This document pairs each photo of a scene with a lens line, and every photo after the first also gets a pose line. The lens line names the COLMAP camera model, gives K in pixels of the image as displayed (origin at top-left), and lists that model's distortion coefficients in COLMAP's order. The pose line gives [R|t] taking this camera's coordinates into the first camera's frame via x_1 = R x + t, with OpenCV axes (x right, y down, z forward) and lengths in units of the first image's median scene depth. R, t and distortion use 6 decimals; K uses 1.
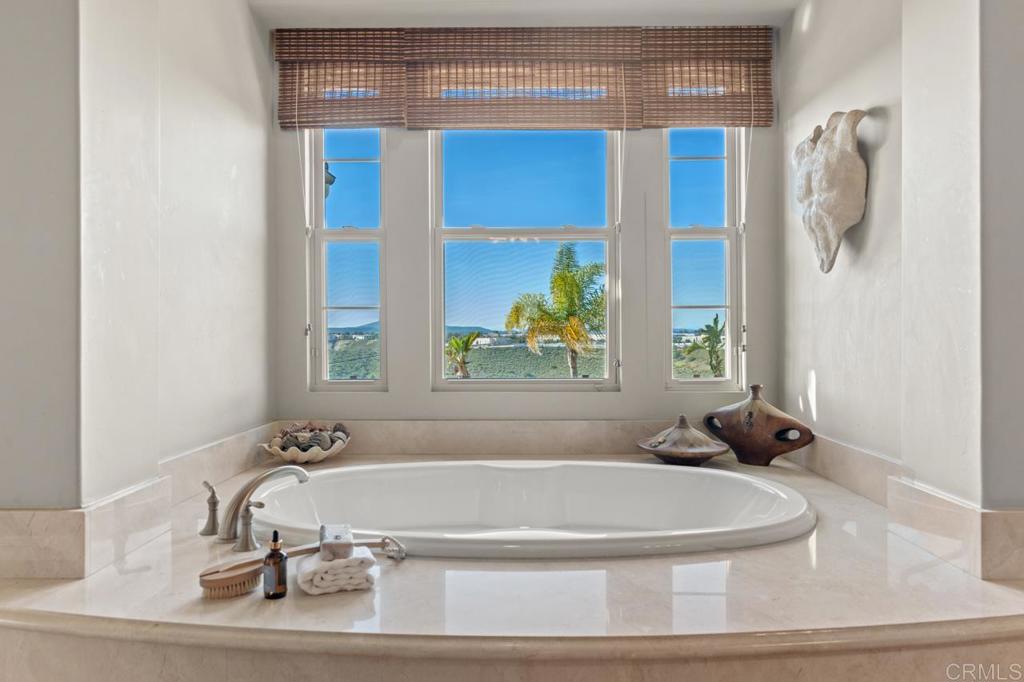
lens RADIAL K [[659.8, 0, 511.0], [0, 659.8, 333.7], [0, 0, 1]] dist [-0.003056, -0.000229]
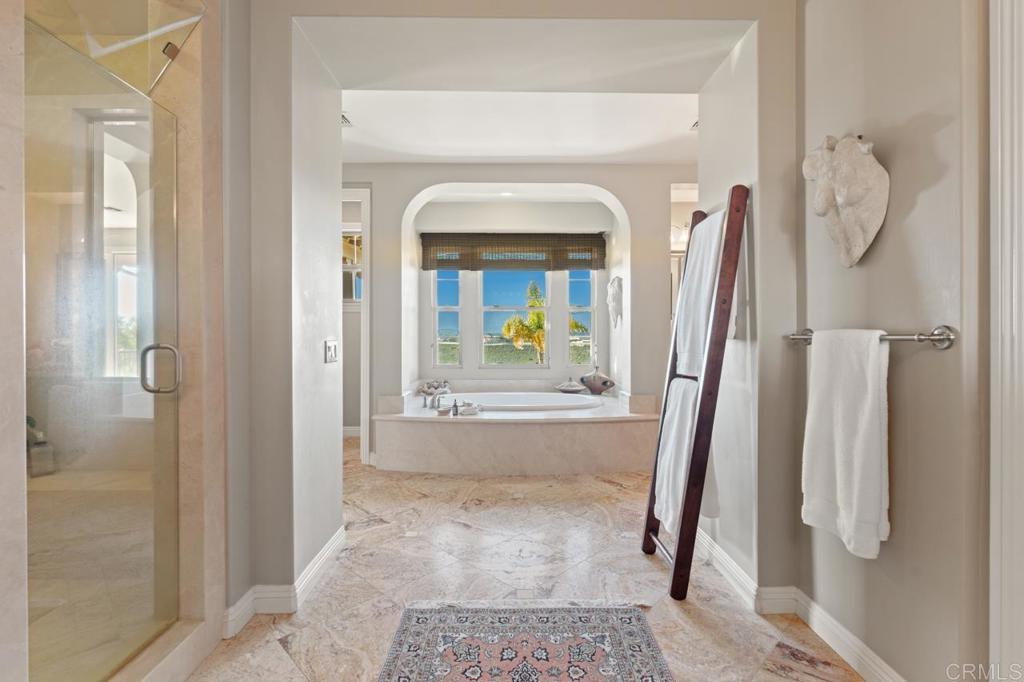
lens RADIAL K [[463.5, 0, 513.8], [0, 463.5, 336.4], [0, 0, 1]] dist [-0.002202, -0.000497]
pose [[0.999590, 0.002428, 0.028513, -0.038013], [-0.002469, 0.999996, 0.001373, -0.049865], [-0.028509, -0.001443, 0.999592, -0.962689]]
